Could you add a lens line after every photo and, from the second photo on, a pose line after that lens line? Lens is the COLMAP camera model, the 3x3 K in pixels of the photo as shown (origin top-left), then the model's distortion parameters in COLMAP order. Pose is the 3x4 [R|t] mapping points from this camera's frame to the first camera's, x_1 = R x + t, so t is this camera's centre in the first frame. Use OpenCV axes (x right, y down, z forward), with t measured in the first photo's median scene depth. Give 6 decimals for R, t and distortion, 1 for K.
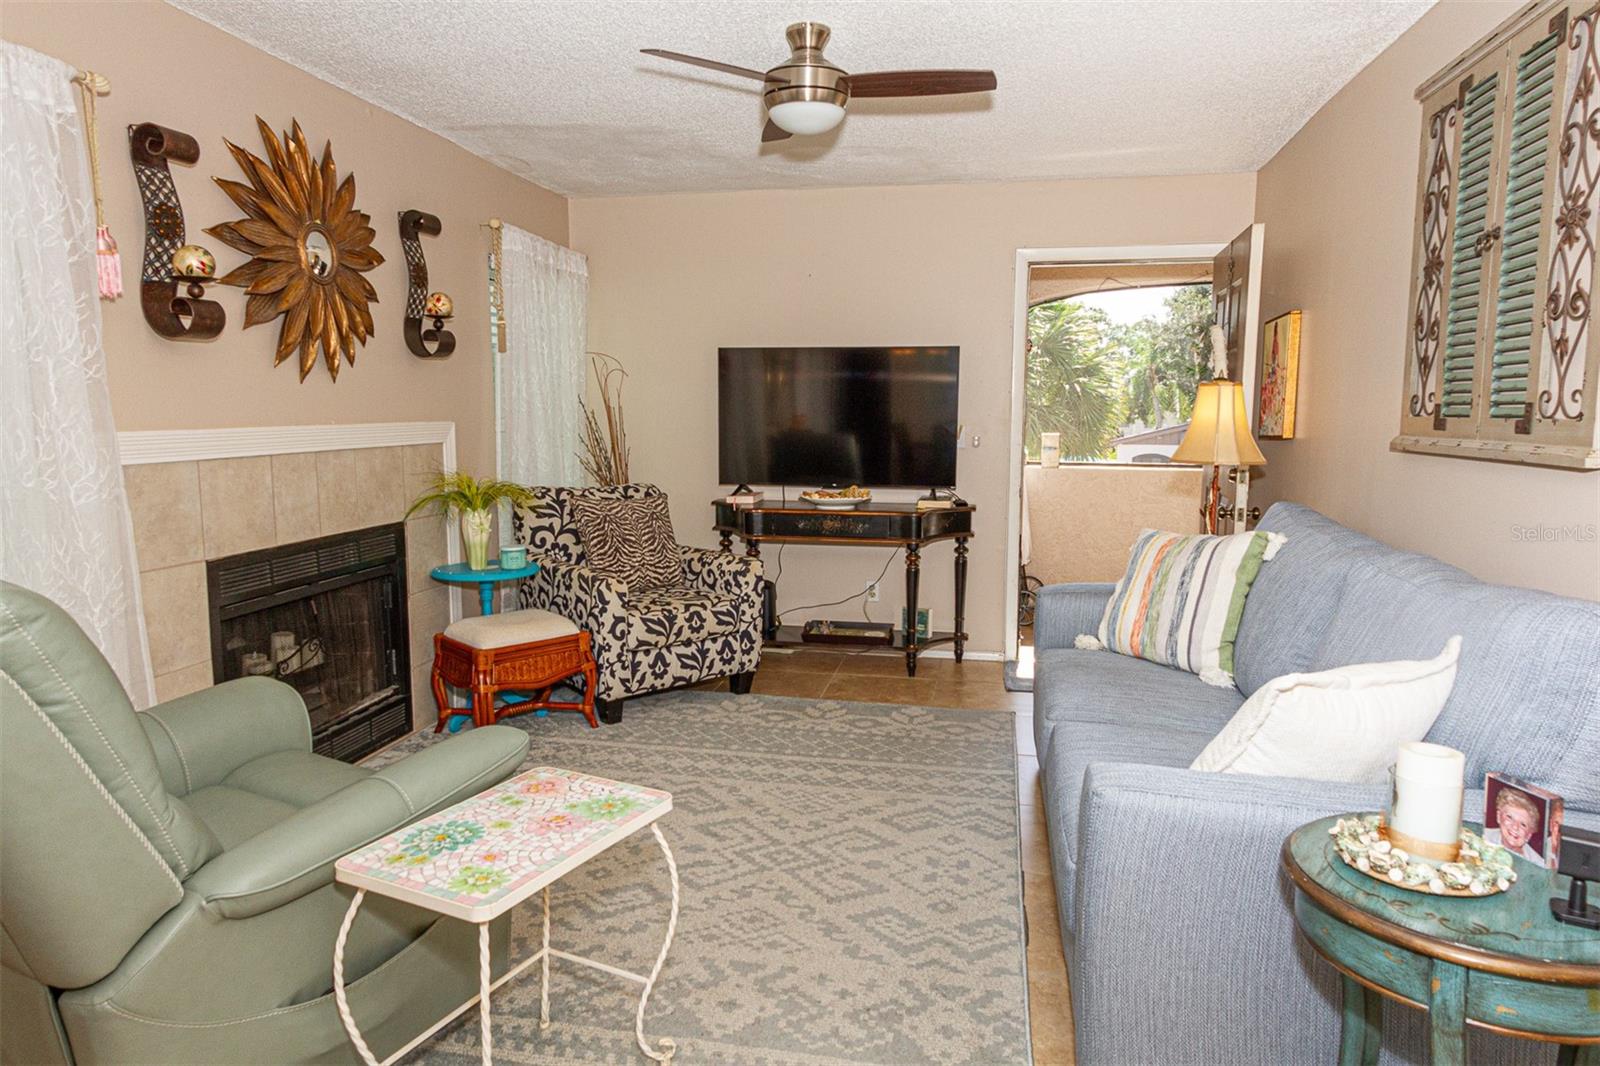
lens RADIAL K [[1036.6, 0, 800.0], [0, 1036.6, 533.0], [0, 0, 1]] dist [0.022150, -0.000827]
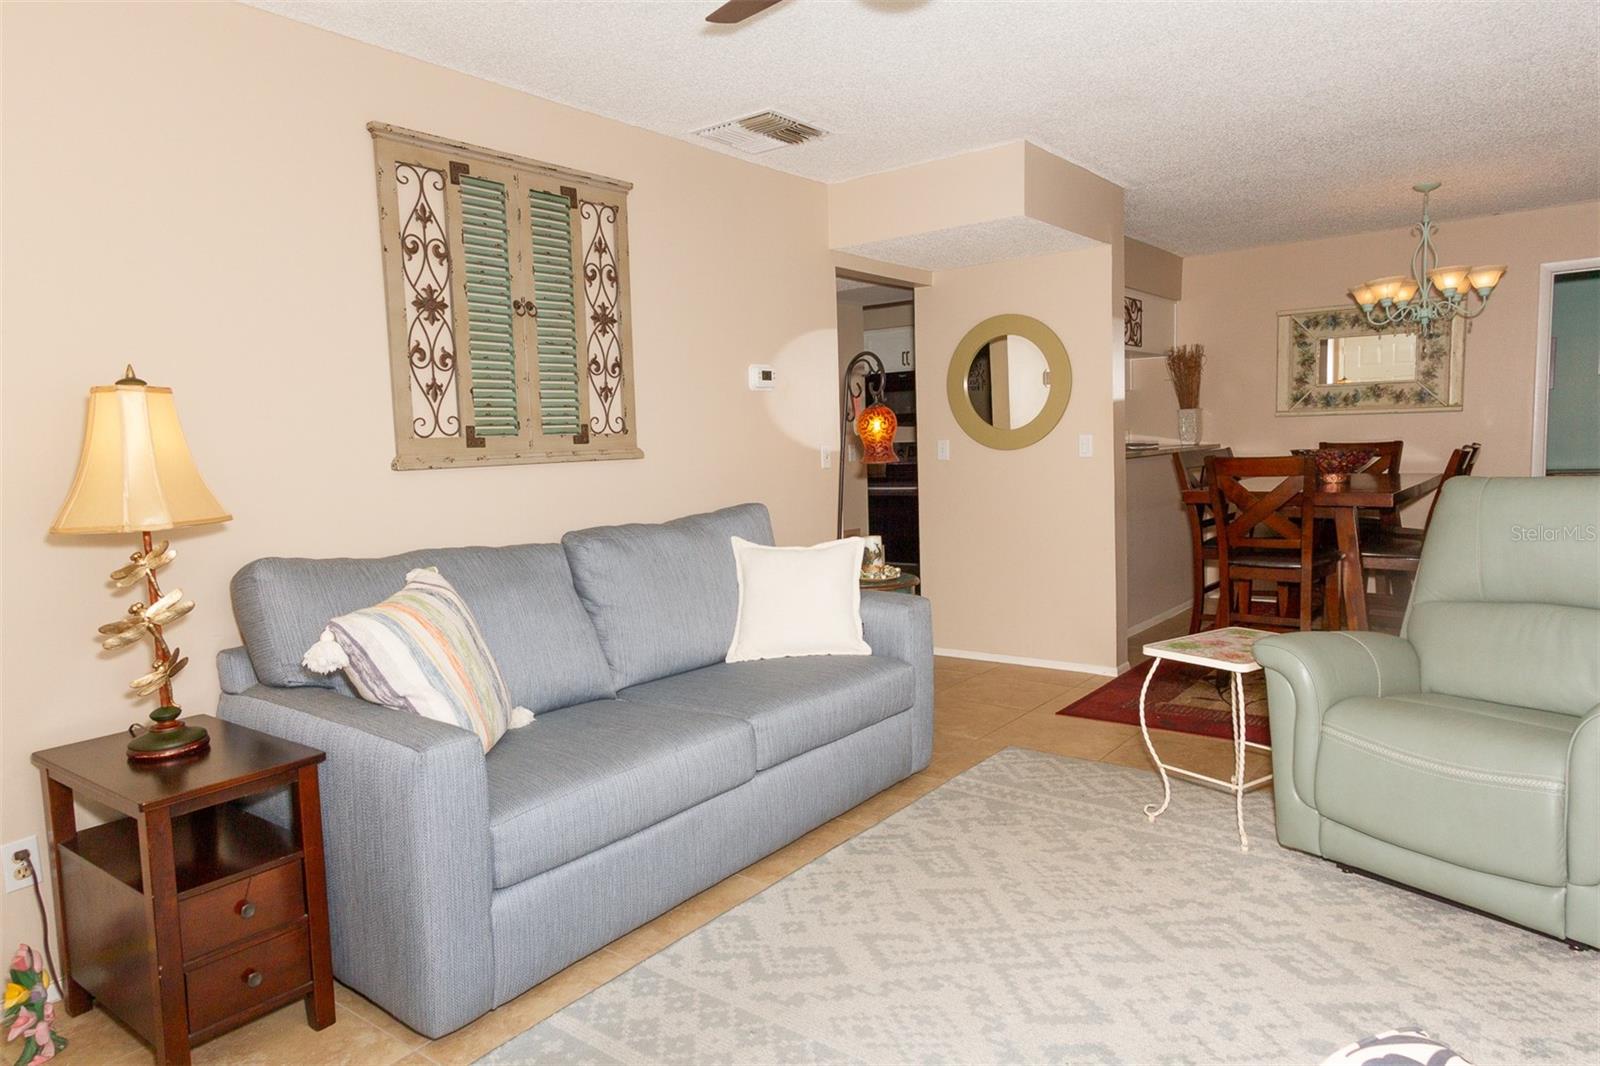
lens RADIAL K [[1010.5, 0, 795.9], [0, 1010.5, 529.0], [0, 0, 1]] dist [0.029275, -0.002398]
pose [[-0.893534, -0.012779, 0.448814, -0.227635], [0.086315, 0.976061, 0.199634, -0.188916], [-0.440621, 0.217119, -0.871041, 1.696743]]
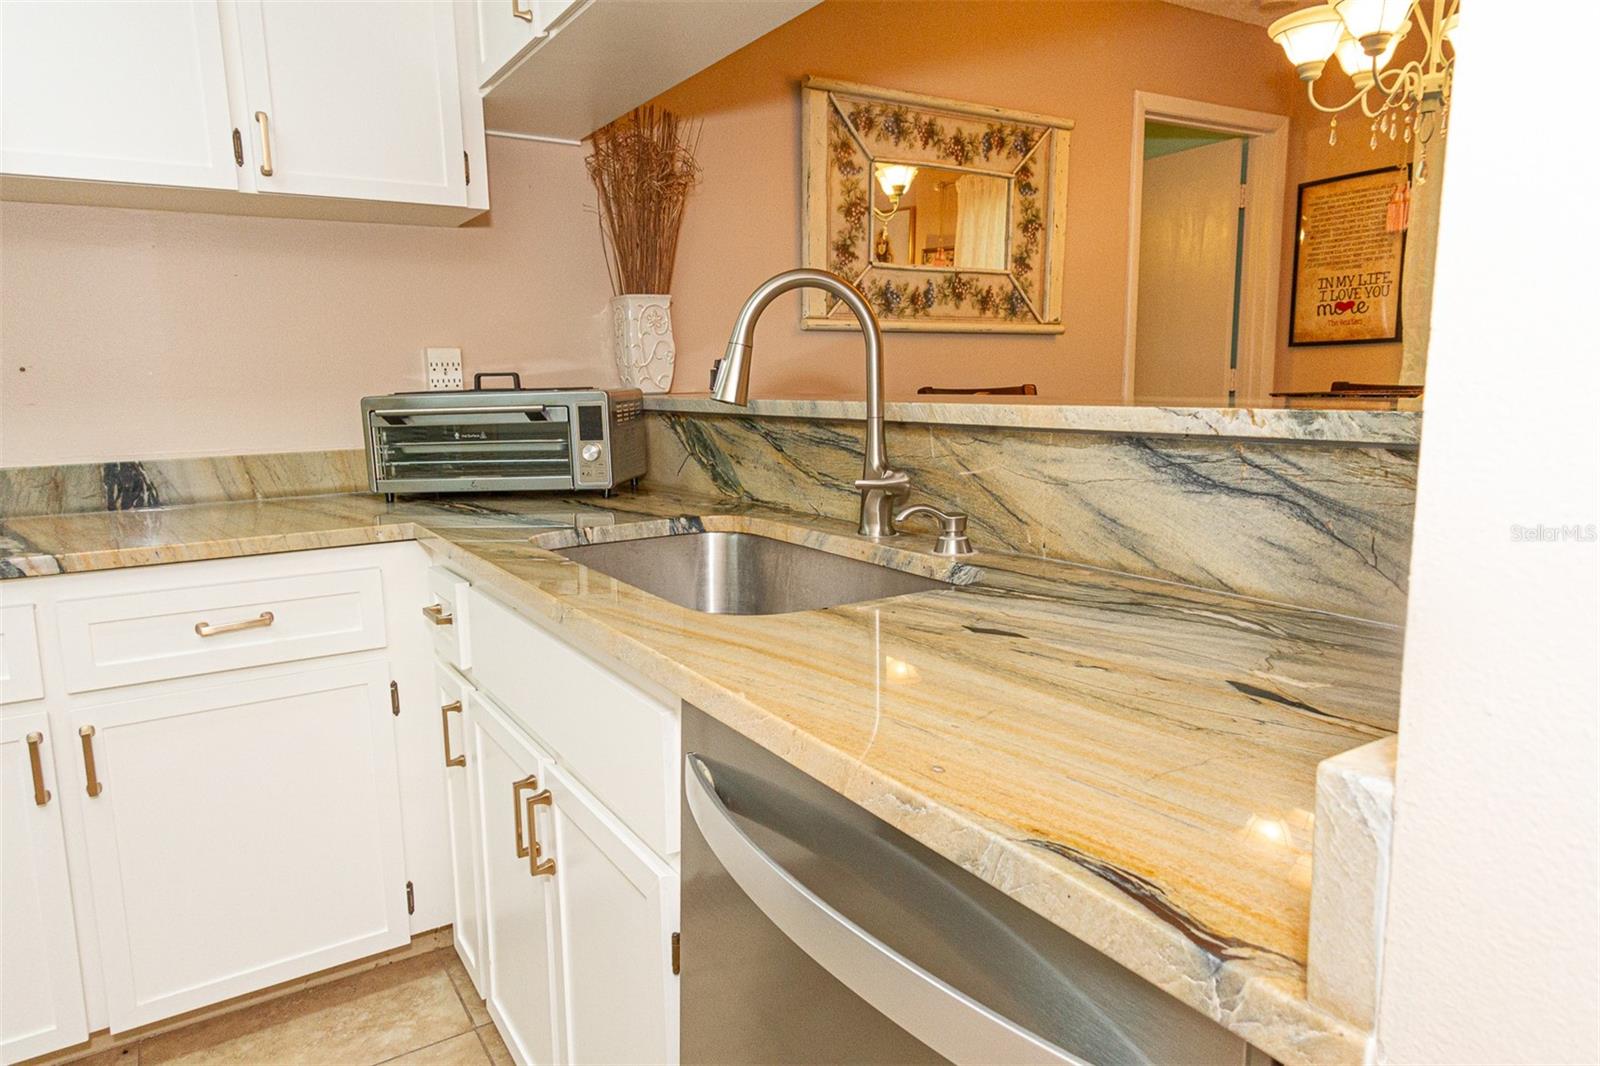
lens RADIAL K [[1020.2, 0, 802.1], [0, 1020.2, 531.2], [0, 0, 1]] dist [0.031419, -0.001554]
pose [[-0.730167, 0.114237, -0.673652, 0.537220], [-0.068630, 0.968676, 0.238655, 0.068661], [0.679814, 0.220491, -0.699455, -0.093726]]
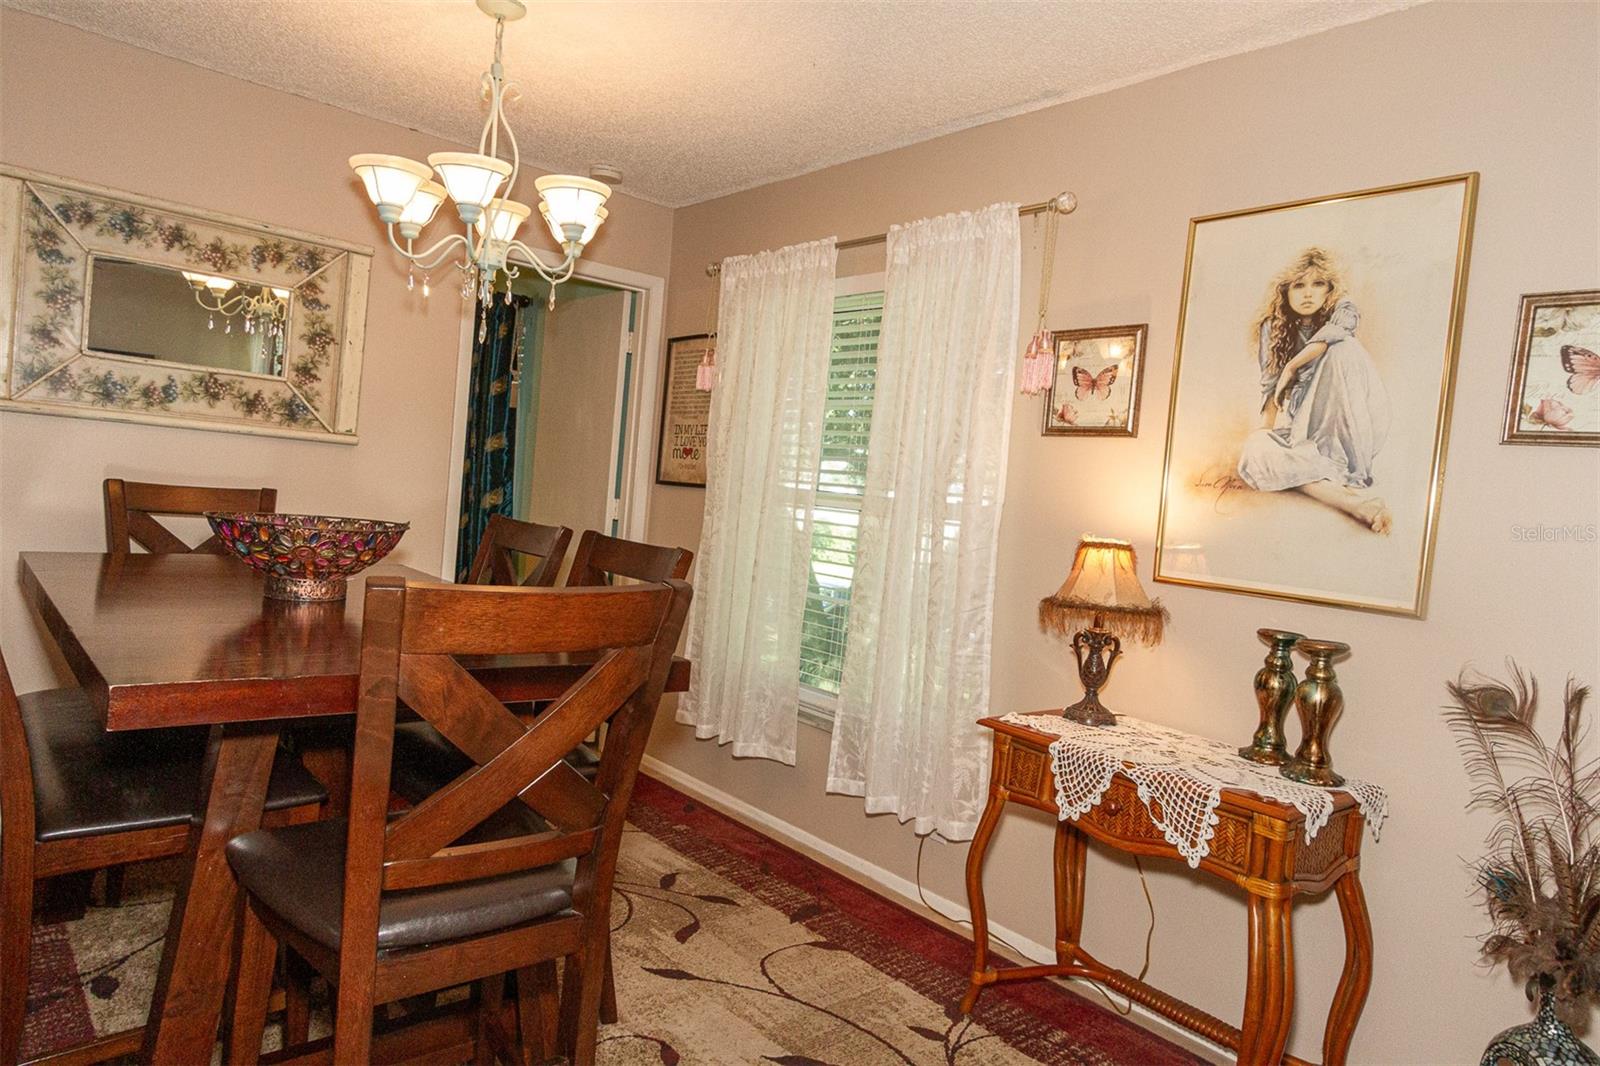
lens RADIAL K [[1012.8, 0, 796.6], [0, 1012.8, 529.0], [0, 0, 1]] dist [0.028967, -0.001636]
pose [[-0.622815, -0.023903, -0.782004, 0.117387], [-0.184862, 0.975726, 0.117406, -0.032145], [0.760215, 0.217686, -0.612116, 0.395011]]
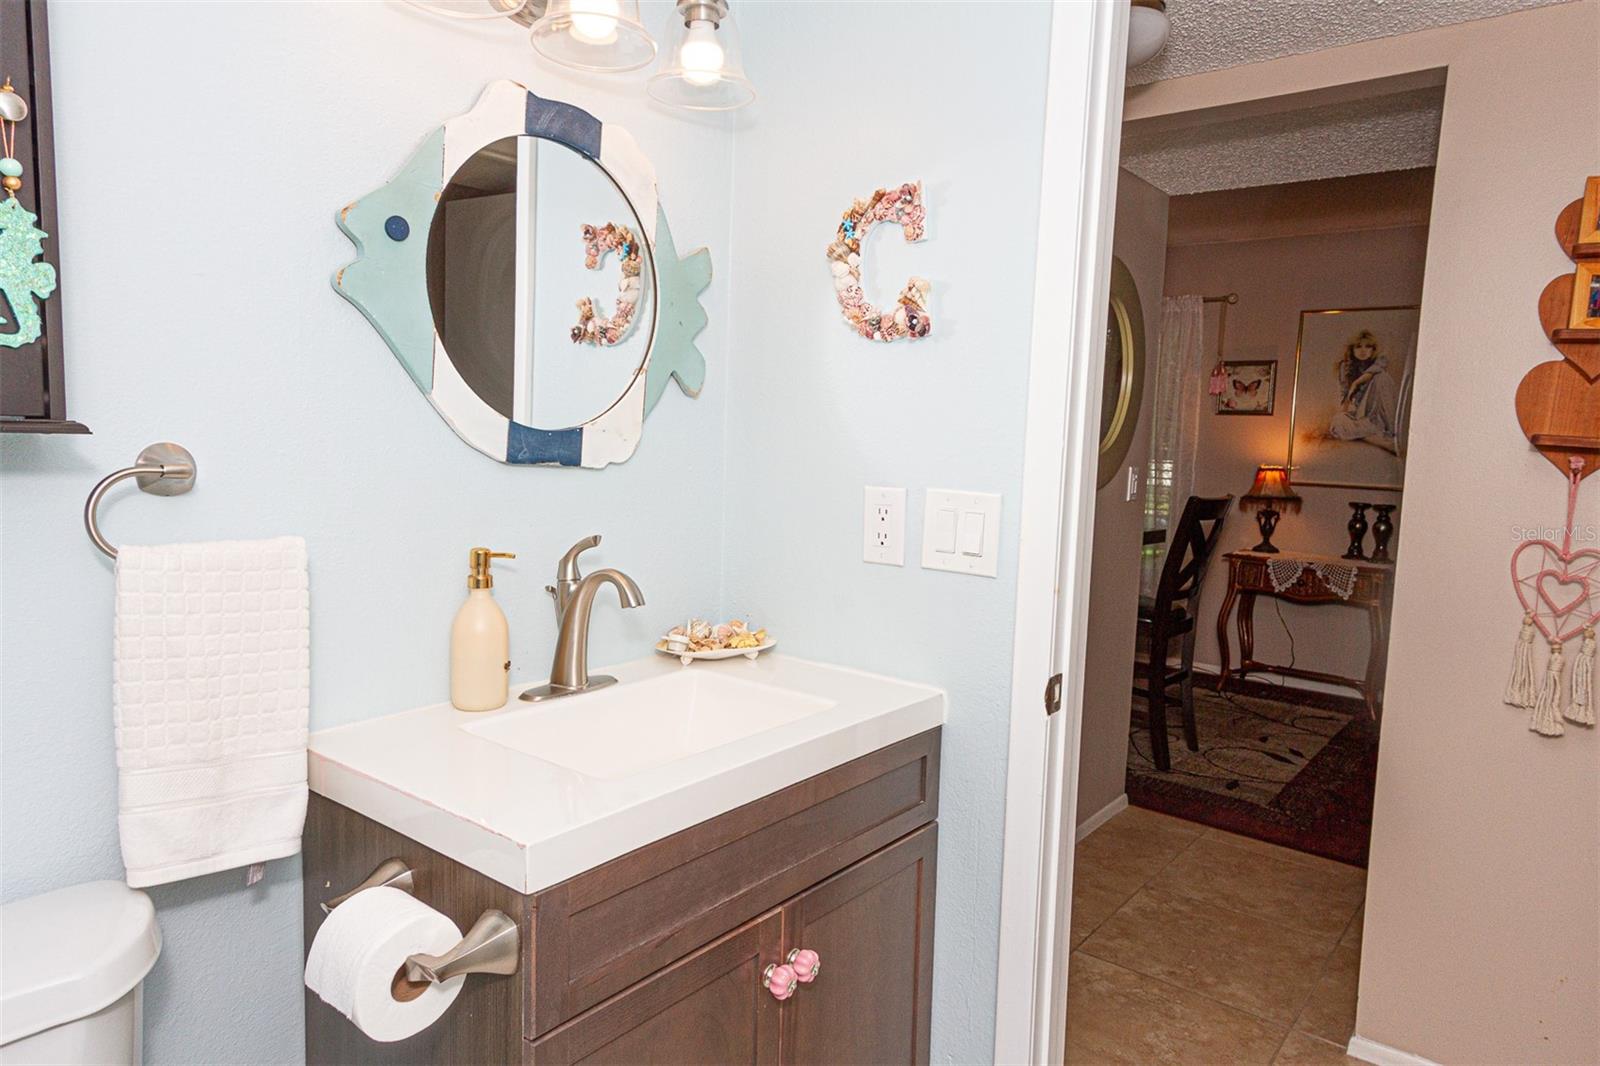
lens RADIAL K [[1007.5, 0, 799.5], [0, 1007.5, 529.1], [0, 0, 1]] dist [0.026251, -0.001165]
pose [[-0.454546, 0.065100, -0.888341, 1.246491], [-0.150470, 0.977380, 0.148617, -0.004559], [0.877922, 0.201221, -0.434469, 0.147680]]
